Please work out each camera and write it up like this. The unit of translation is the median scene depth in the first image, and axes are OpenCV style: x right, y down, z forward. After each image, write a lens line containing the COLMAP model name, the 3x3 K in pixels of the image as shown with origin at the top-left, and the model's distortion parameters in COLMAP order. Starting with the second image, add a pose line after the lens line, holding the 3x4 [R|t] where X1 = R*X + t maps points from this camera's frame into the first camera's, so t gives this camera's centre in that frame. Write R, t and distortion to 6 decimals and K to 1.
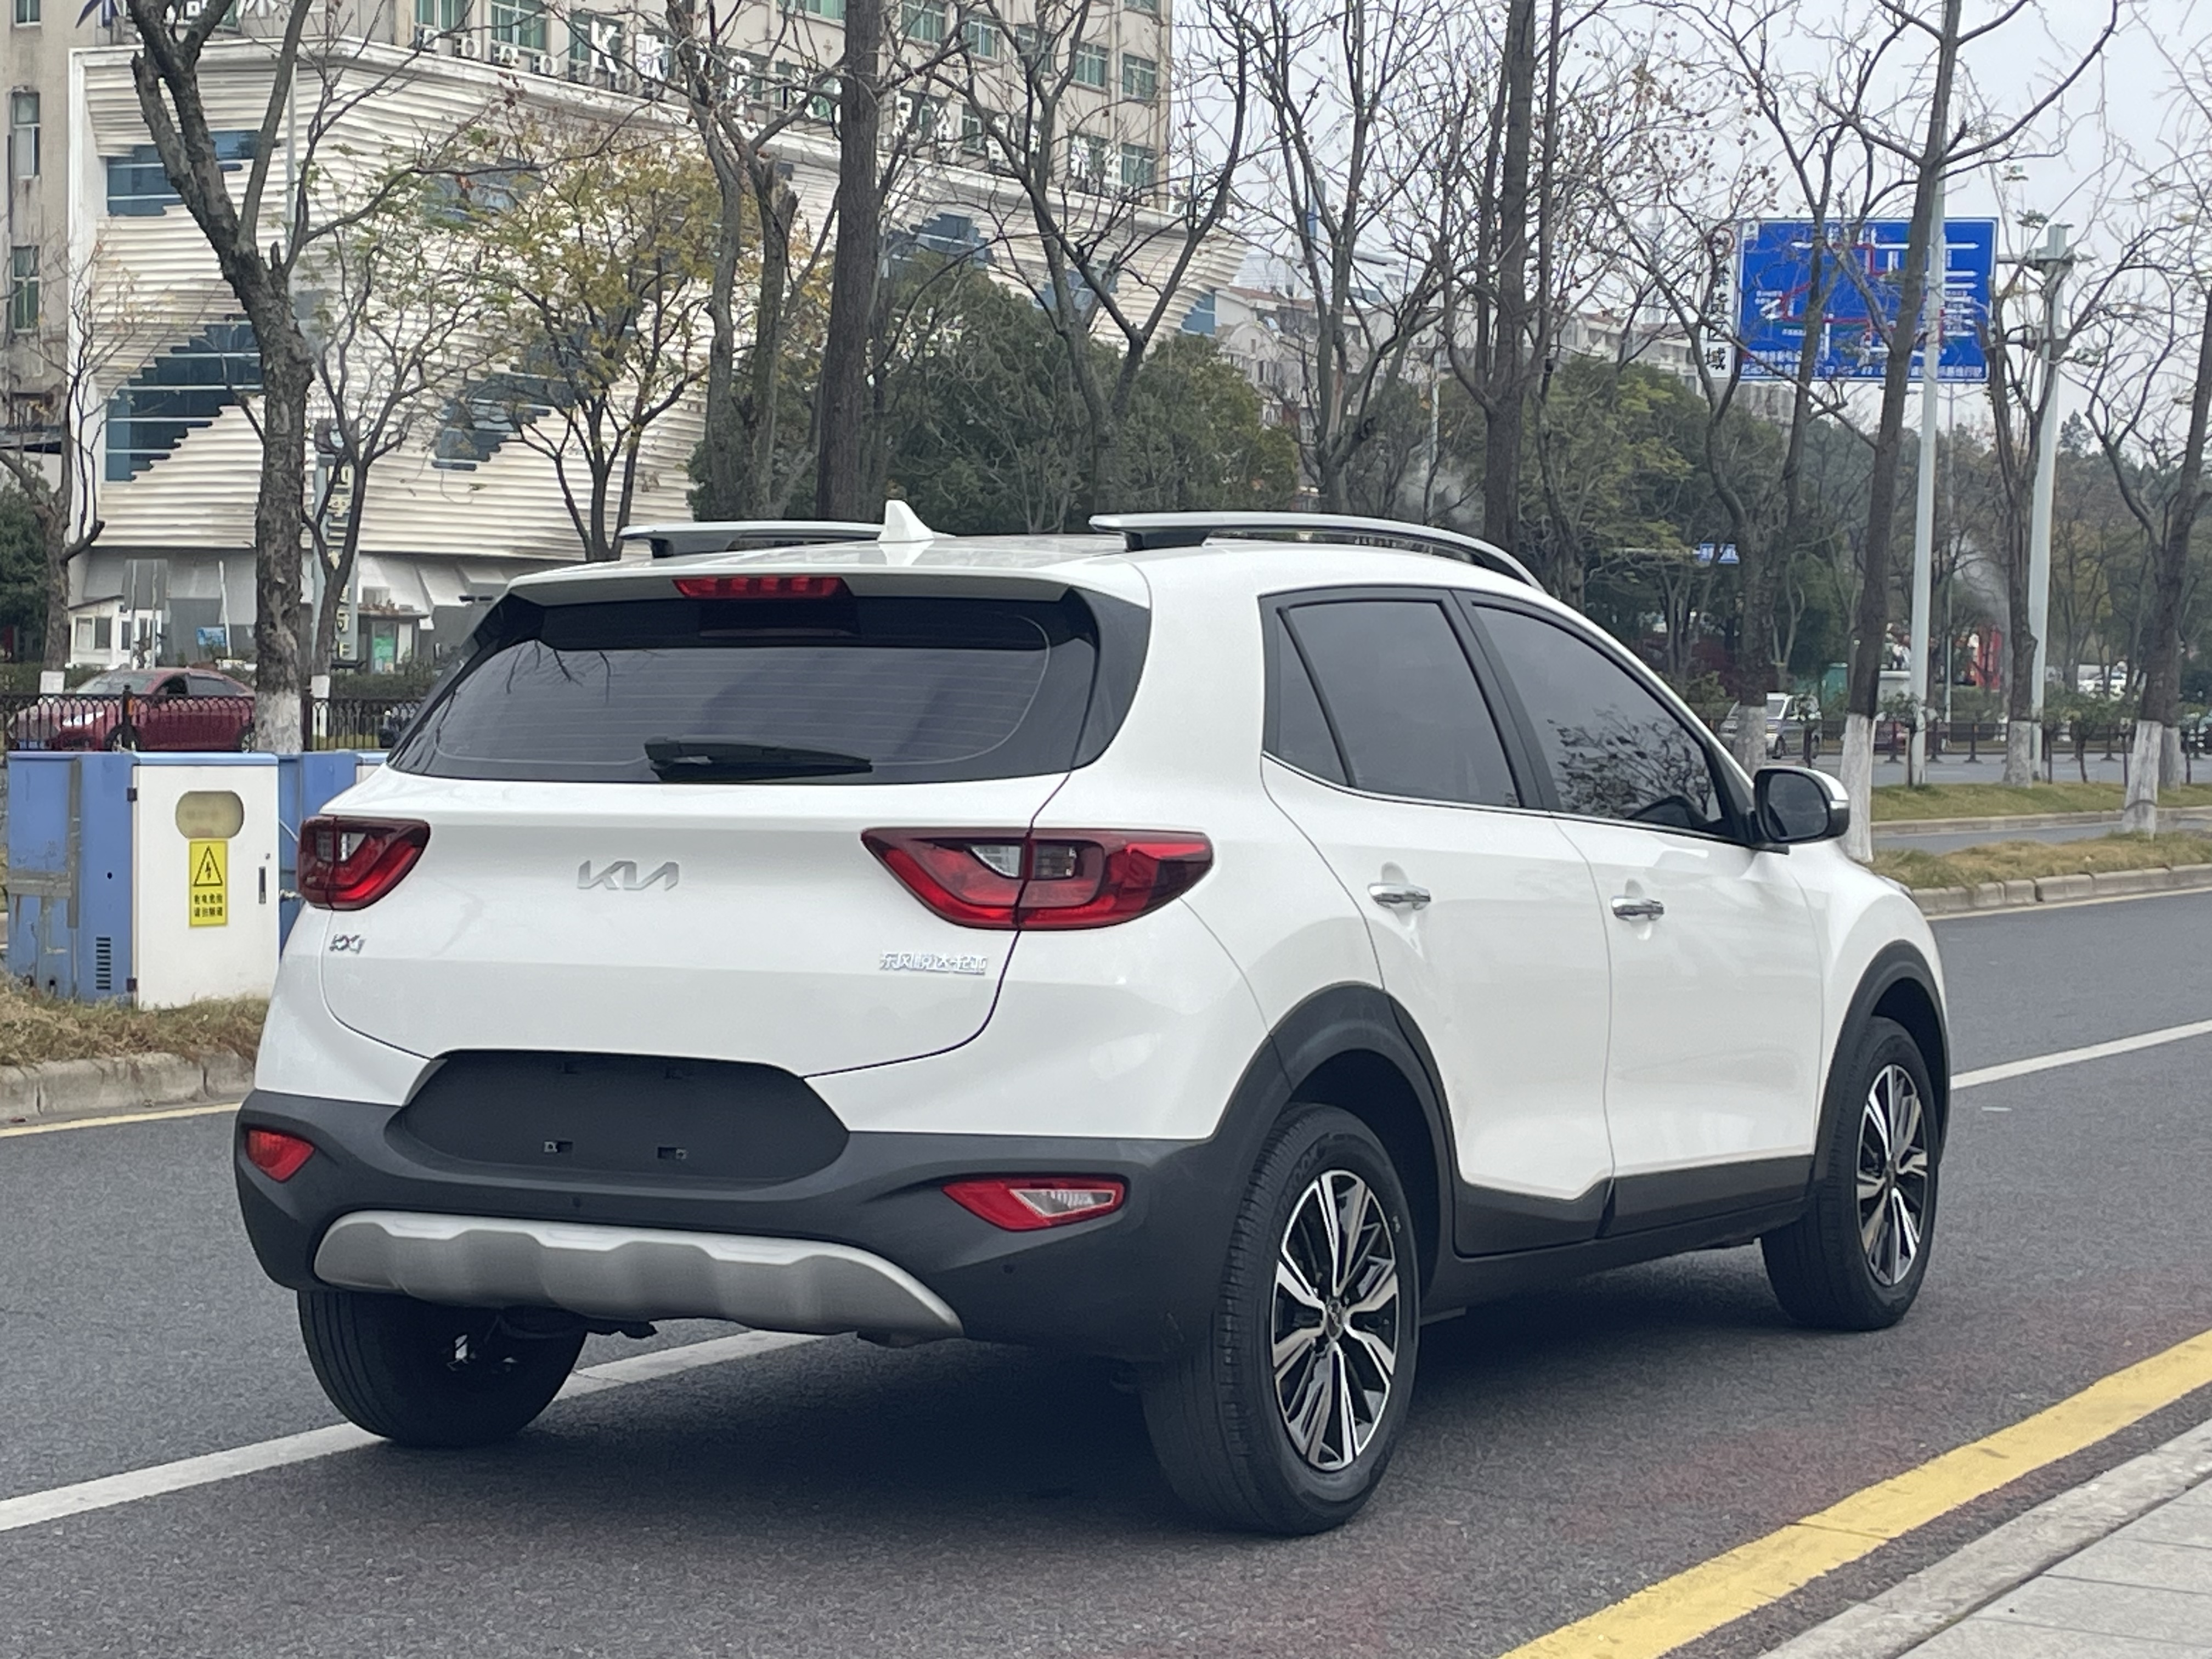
lens RADIAL K [[4297.2, 0, 1106.0], [0, 4297.2, 829.5], [0, 0, 1]] dist [0.104130, -0.275224]
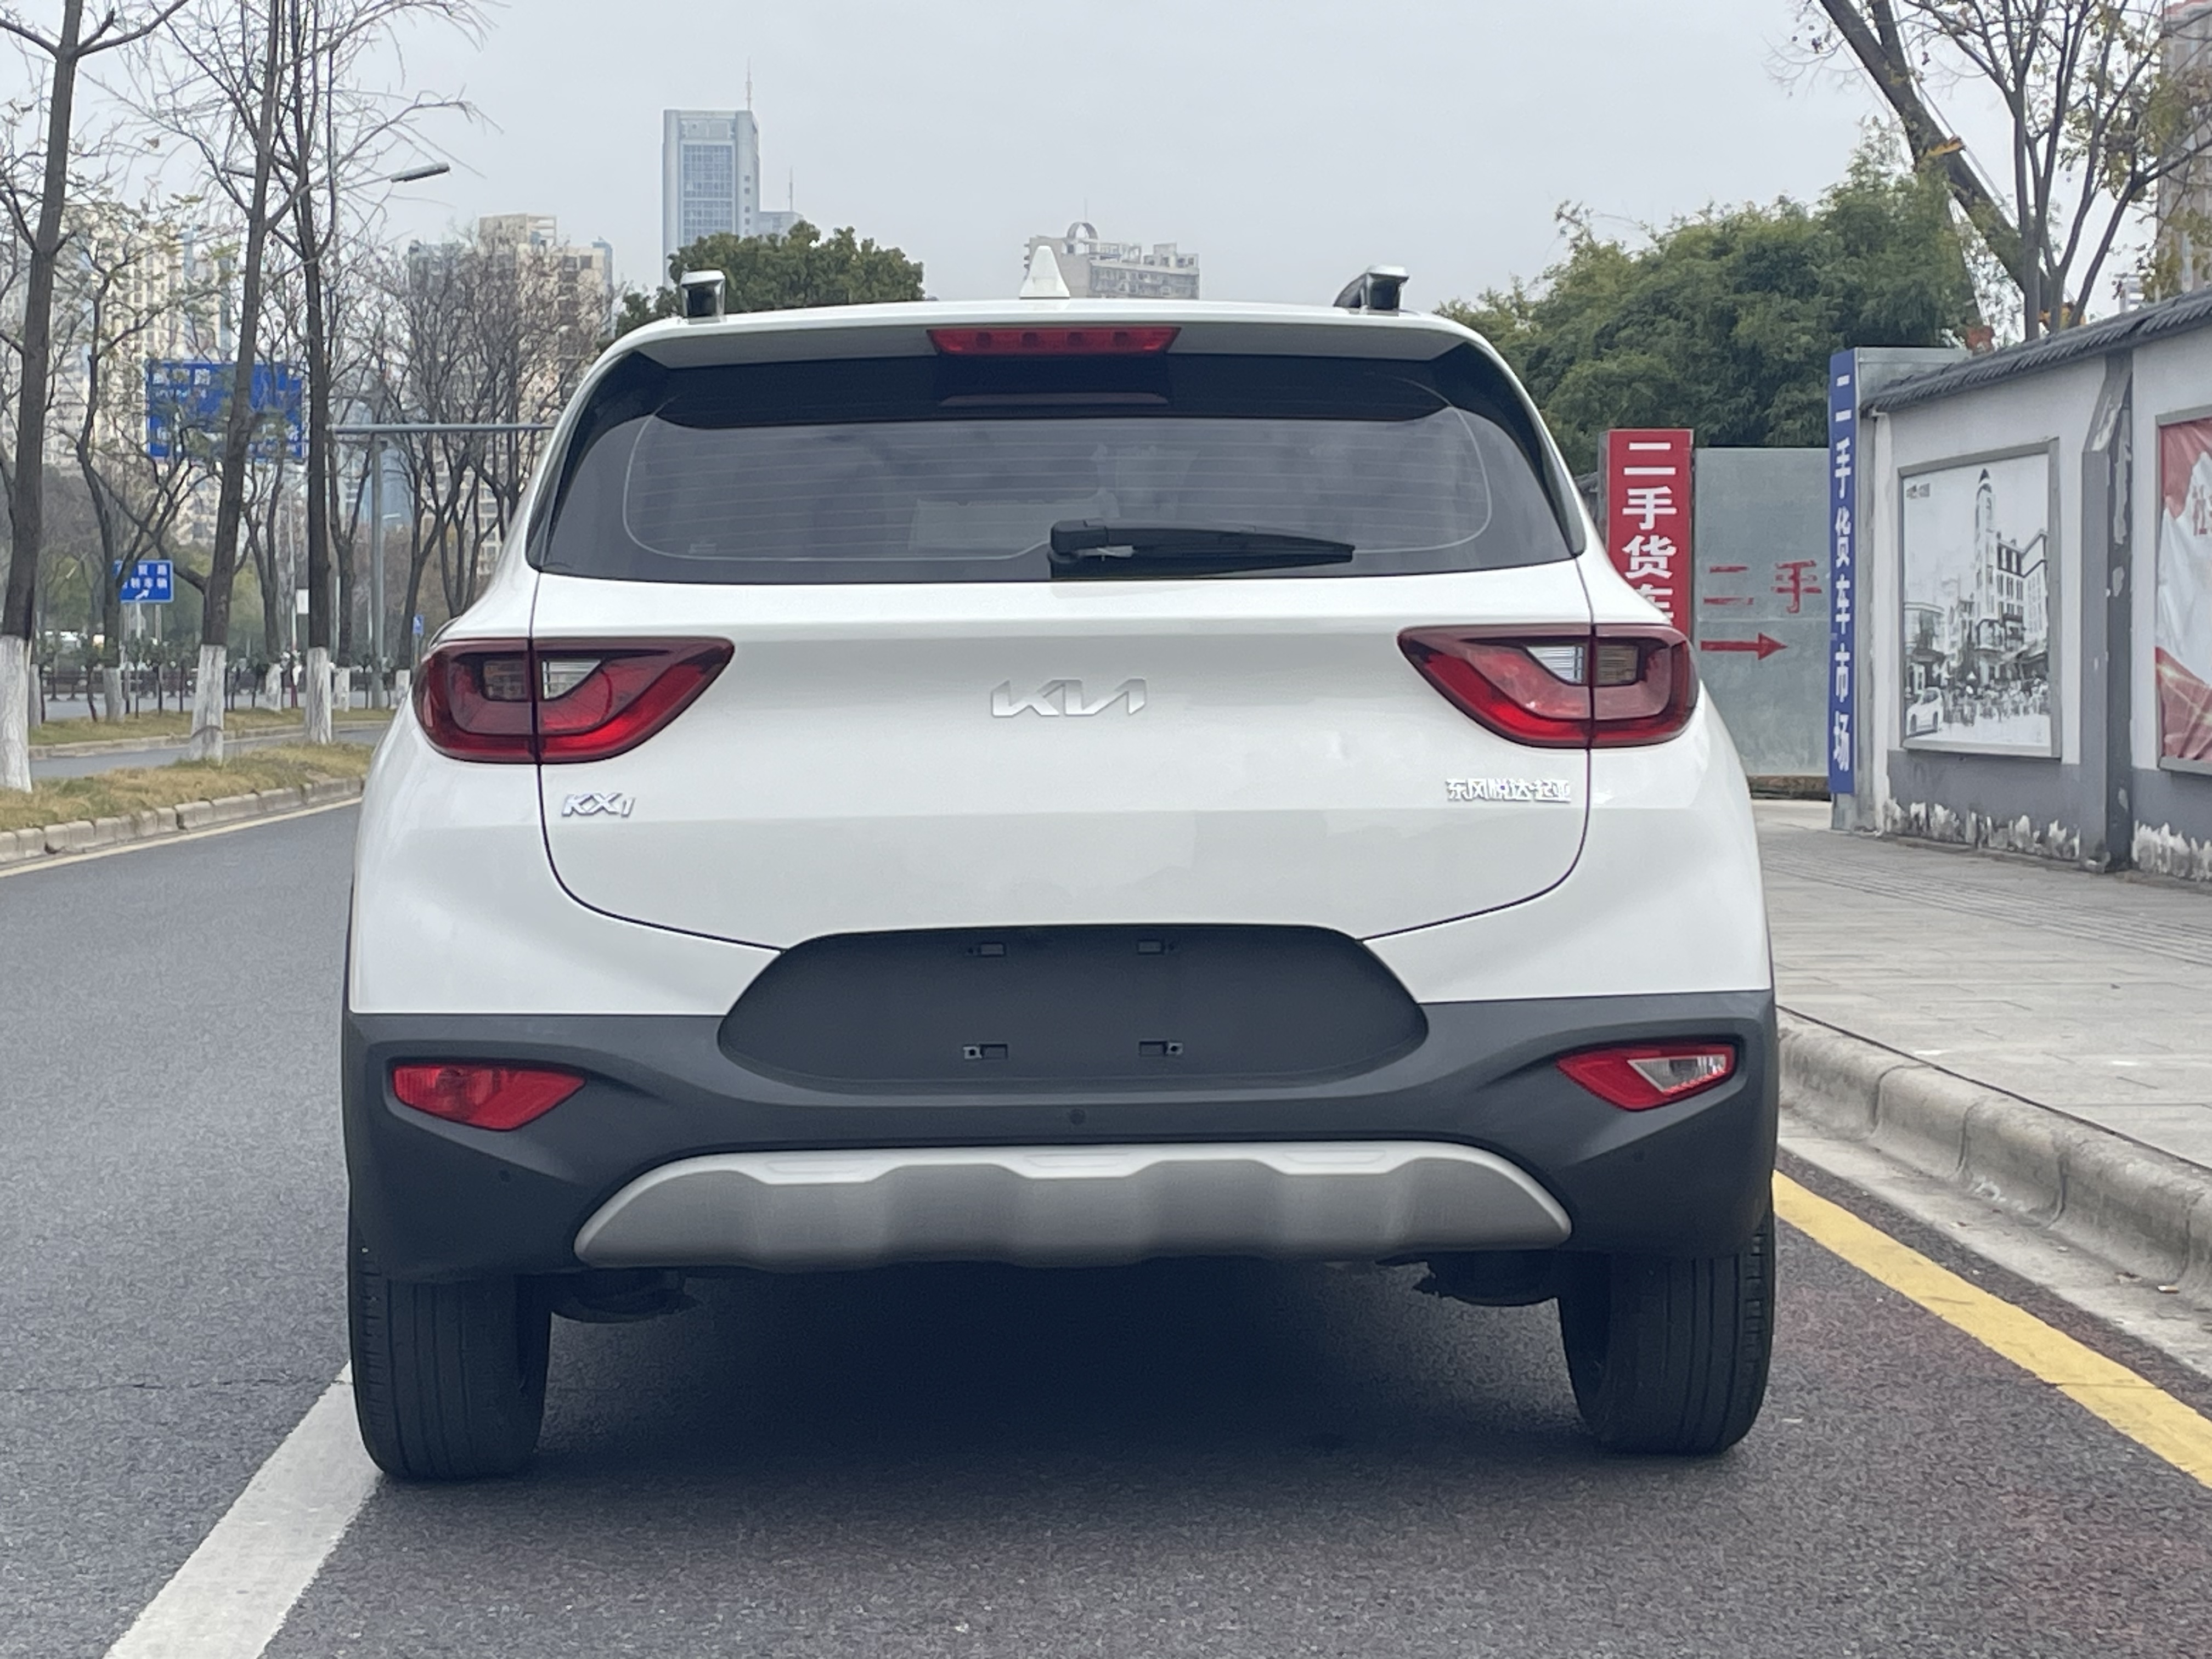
lens RADIAL K [[4297.2, 0, 1106.0], [0, 4297.2, 829.5], [0, 0, 1]] dist [0.104130, -0.275224]
pose [[0.857245, -0.036199, 0.513635, -0.502877], [0.030351, 0.999344, 0.019776, 0.019189], [-0.514014, -0.001363, 0.857781, 0.327062]]
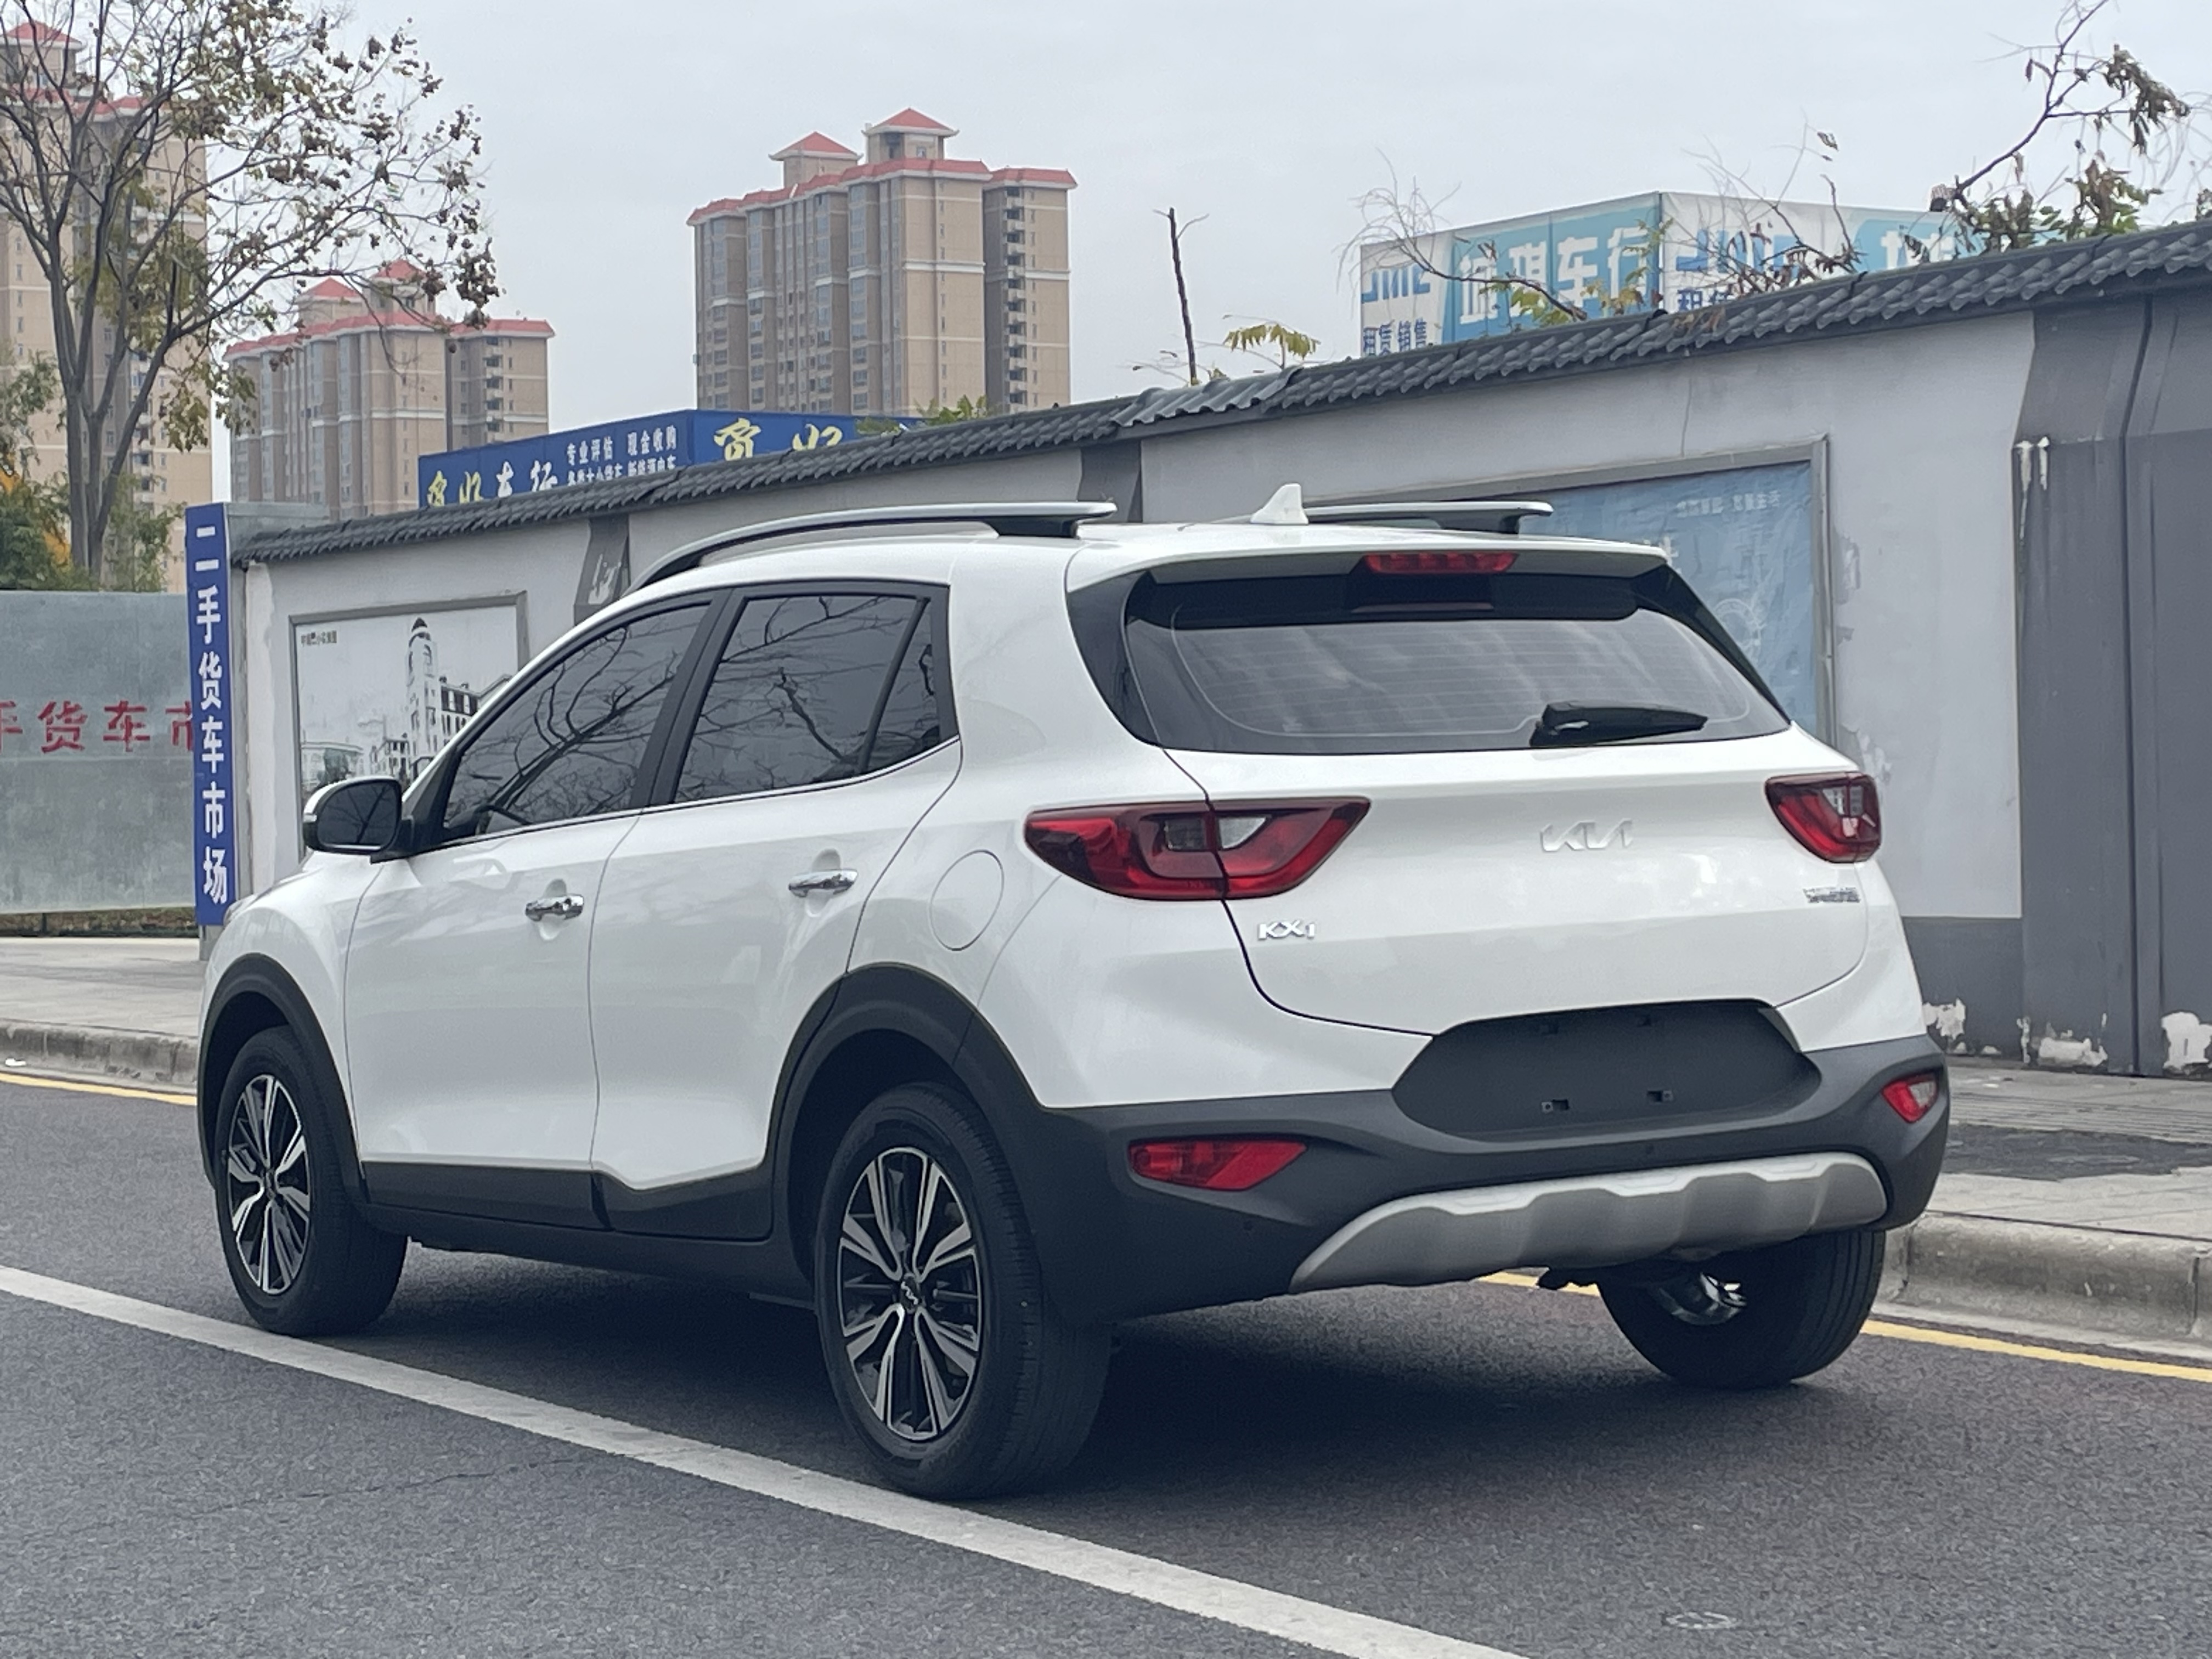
lens RADIAL K [[4297.2, 0, 1106.0], [0, 4297.2, 829.5], [0, 0, 1]] dist [0.104130, -0.275224]
pose [[0.487143, -0.039983, 0.872407, -1.064096], [0.058057, 0.998224, 0.013331, -0.011296], [-0.871390, 0.044155, 0.488599, 0.591038]]
